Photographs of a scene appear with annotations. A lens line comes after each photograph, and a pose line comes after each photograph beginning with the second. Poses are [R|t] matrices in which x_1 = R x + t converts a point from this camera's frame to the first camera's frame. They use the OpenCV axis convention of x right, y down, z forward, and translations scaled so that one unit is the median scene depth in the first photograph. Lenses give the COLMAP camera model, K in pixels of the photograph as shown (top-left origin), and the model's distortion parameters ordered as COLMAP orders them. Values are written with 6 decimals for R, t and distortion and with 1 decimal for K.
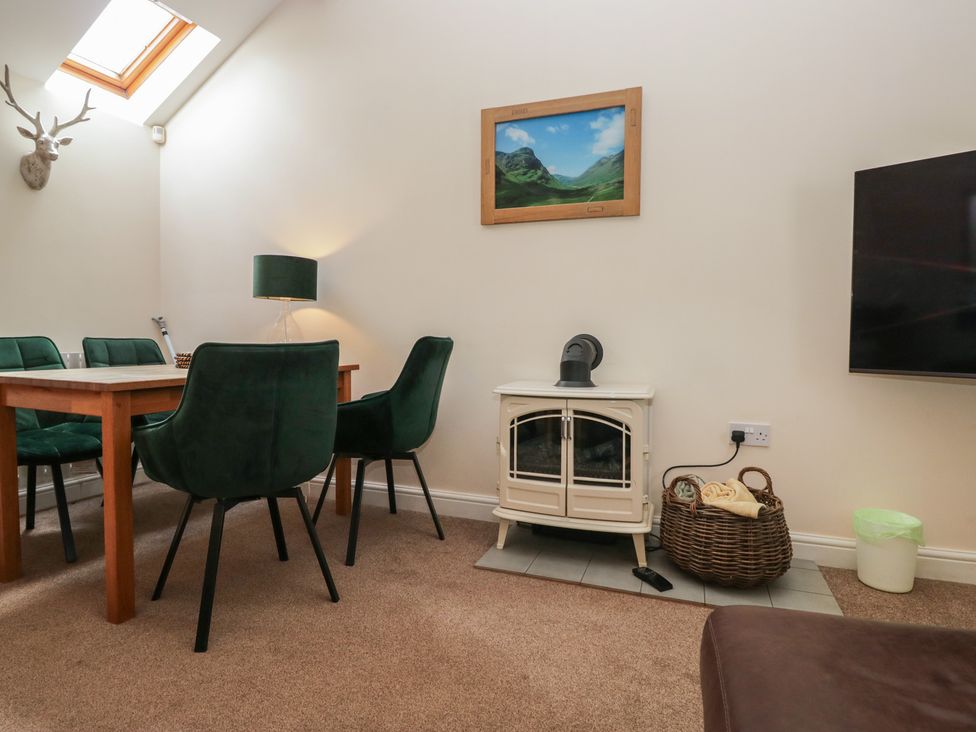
lens RADIAL K [[546.2, 0, 500.7], [0, 546.2, 357.1], [0, 0, 1]] dist [-0.002307, -0.008032]
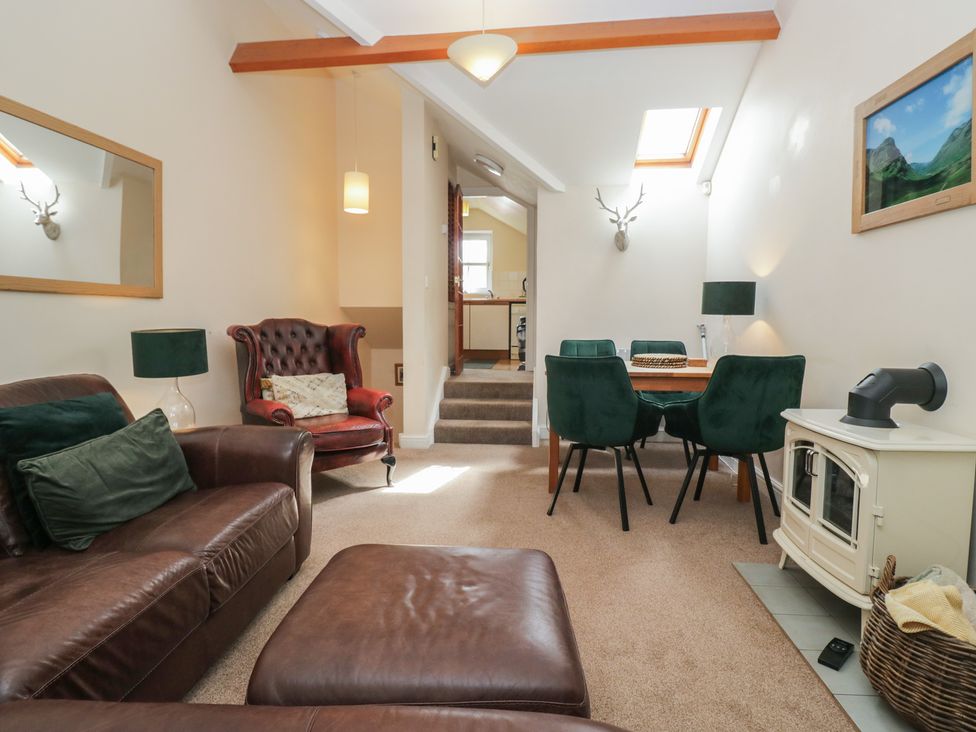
lens RADIAL K [[546.2, 0, 476.8], [0, 546.2, 352.9], [0, 0, 1]] dist [-0.002307, -0.008032]
pose [[0.226371, 0.060716, -0.972147, 0.754496], [-0.032062, 0.997979, 0.054863, -0.076588], [0.973513, 0.018749, 0.227860, 0.191729]]
